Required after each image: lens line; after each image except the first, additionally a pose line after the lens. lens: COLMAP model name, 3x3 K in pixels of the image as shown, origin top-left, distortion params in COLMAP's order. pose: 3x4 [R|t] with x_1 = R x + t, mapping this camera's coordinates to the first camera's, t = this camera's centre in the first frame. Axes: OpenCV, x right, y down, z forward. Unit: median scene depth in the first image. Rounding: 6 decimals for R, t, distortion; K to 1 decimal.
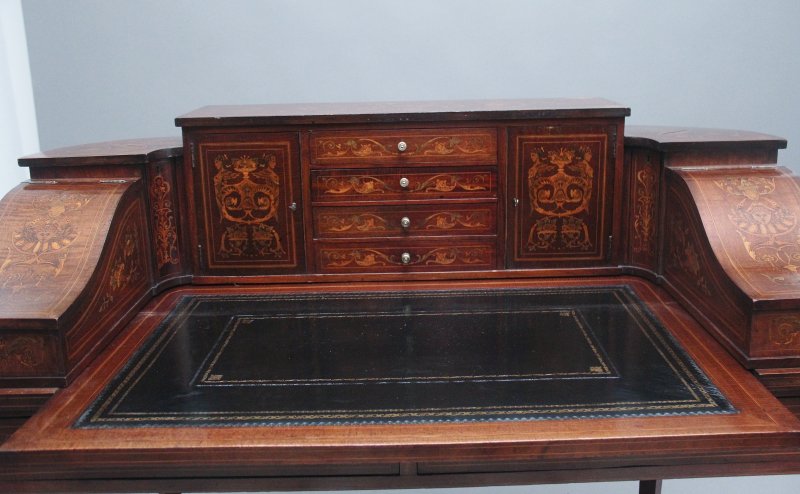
lens RADIAL K [[812.3, 0, 402.2], [0, 812.3, 224.4], [0, 0, 1]] dist [-0.081180, 0.022067]
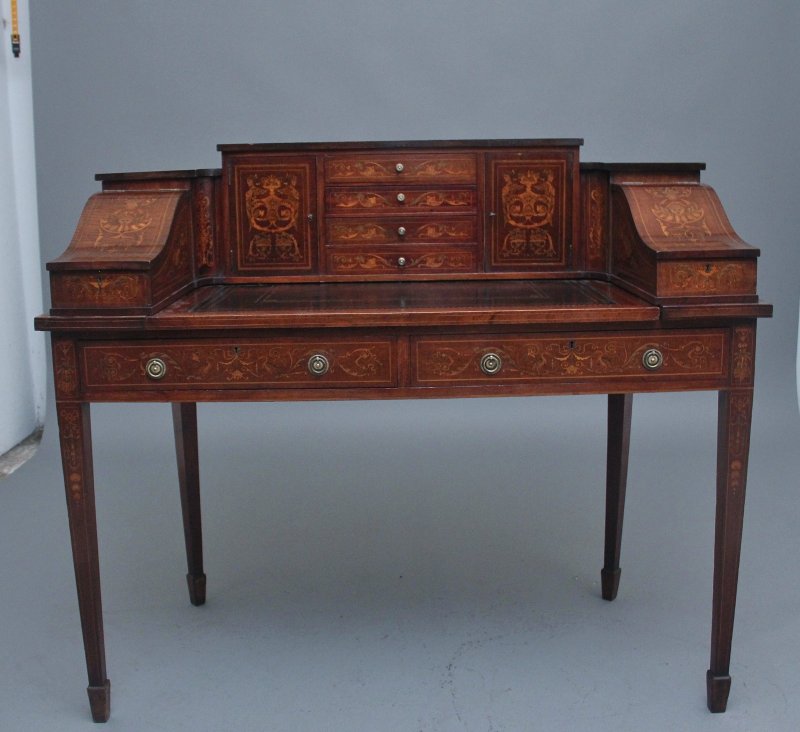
lens RADIAL K [[1081.3, 0, 349.9], [0, 1081.3, 365.7], [0, 0, 1]] dist [-0.179440, 0.008020]
pose [[0.999469, 0.009948, -0.031024, -0.021647], [-0.011695, 0.998325, -0.056666, 0.293881], [0.030408, 0.056999, 0.997911, -0.609210]]
